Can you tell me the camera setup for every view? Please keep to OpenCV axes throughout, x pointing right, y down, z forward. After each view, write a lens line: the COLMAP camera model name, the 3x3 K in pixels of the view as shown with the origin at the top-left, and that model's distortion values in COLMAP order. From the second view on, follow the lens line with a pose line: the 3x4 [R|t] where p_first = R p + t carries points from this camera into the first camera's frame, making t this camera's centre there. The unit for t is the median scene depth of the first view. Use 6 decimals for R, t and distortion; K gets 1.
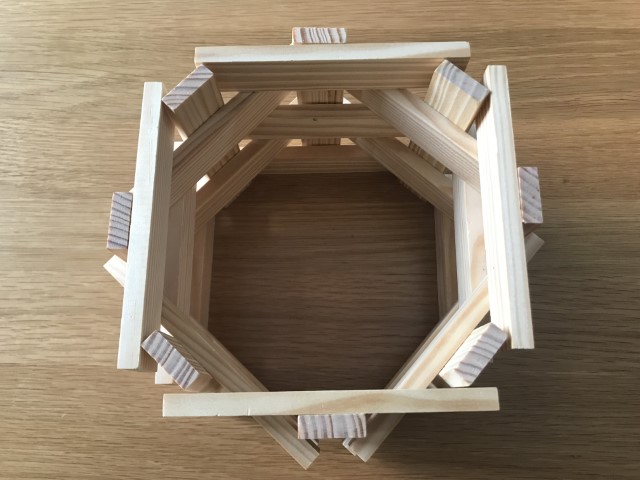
lens RADIAL K [[556.3, 0, 310.7], [0, 556.3, 237.7], [0, 0, 1]] dist [-0.003623, 0.002412]
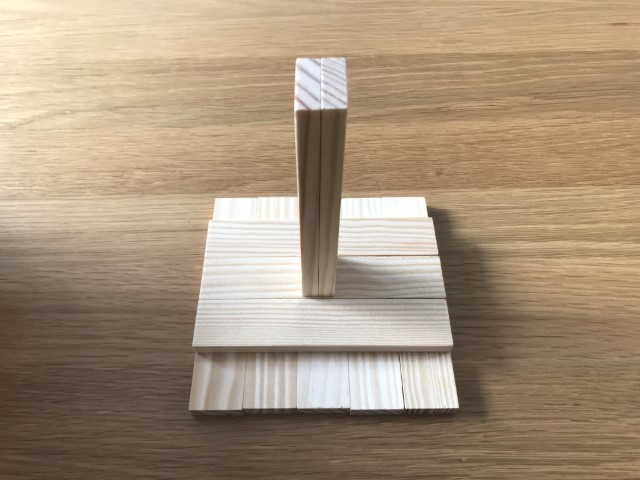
lens RADIAL K [[556.3, 0, 315.5], [0, 556.3, 231.7], [0, 0, 1]] dist [-0.003623, 0.002412]
pose [[0.999380, -0.015895, 0.031412, 0.224720], [0.025111, 0.947228, -0.319574, 0.301477], [-0.024675, 0.320165, 0.947040, 0.142938]]
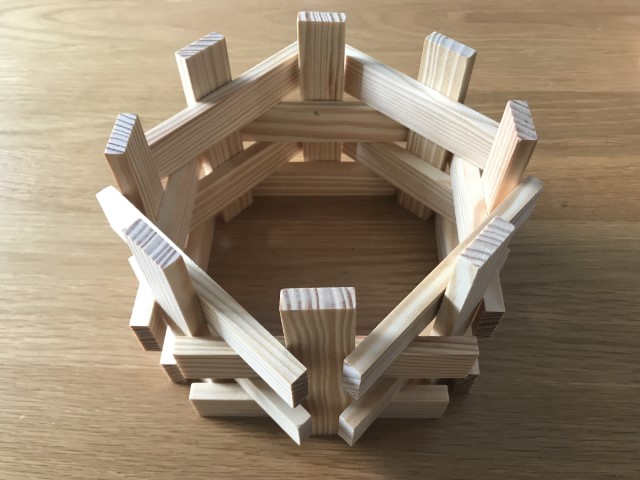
lens RADIAL K [[556.3, 0, 310.8], [0, 556.3, 230.4], [0, 0, 1]] dist [-0.003623, 0.002412]
pose [[0.999630, 0.023860, -0.013036, 0.013758], [-0.026930, 0.934937, -0.353791, 0.320688], [0.003747, 0.354012, 0.935233, 0.074270]]
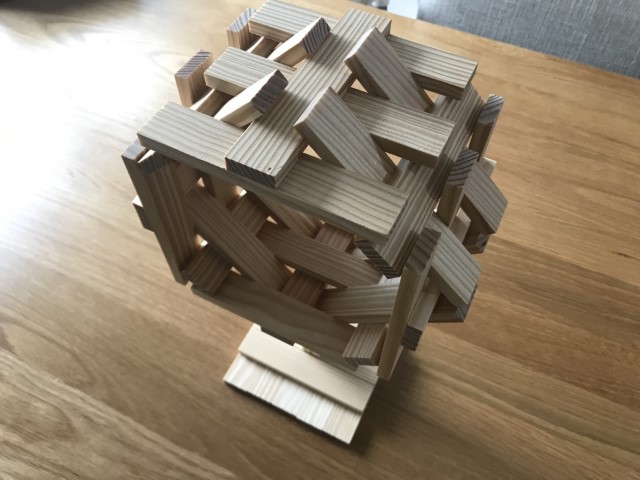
lens RADIAL K [[556.3, 0, 306.4], [0, 556.3, 229.8], [0, 0, 1]] dist [-0.003623, 0.002412]
pose [[0.901854, 0.353887, -0.247839, 0.487104], [-0.414568, 0.870327, -0.265827, 0.242859], [0.121628, 0.342483, 0.931618, -0.520726]]
